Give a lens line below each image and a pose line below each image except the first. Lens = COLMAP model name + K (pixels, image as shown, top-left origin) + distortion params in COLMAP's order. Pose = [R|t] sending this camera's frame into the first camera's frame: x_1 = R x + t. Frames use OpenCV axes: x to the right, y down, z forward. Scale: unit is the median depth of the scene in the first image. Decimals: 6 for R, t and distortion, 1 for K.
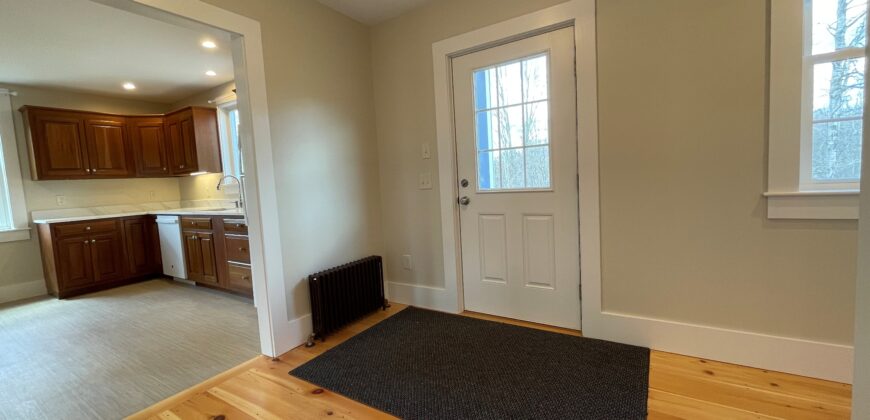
lens RADIAL K [[354.4, 0, 434.3], [0, 354.4, 207.5], [0, 0, 1]] dist [0.000326, -0.000440]
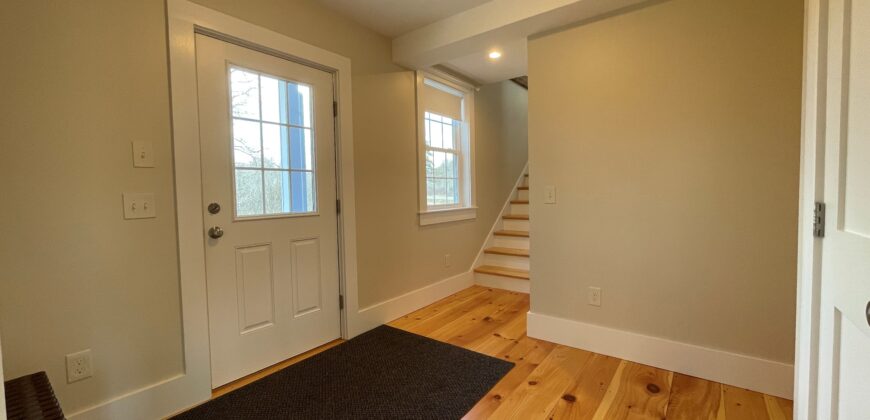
lens RADIAL K [[354.4, 0, 434.3], [0, 354.4, 207.5], [0, 0, 1]] dist [0.000326, -0.000440]
pose [[0.081004, 0.007346, 0.996687, -0.402093], [0.090808, 0.995760, -0.014719, -0.012820], [-0.992568, 0.091700, 0.079993, 0.332132]]
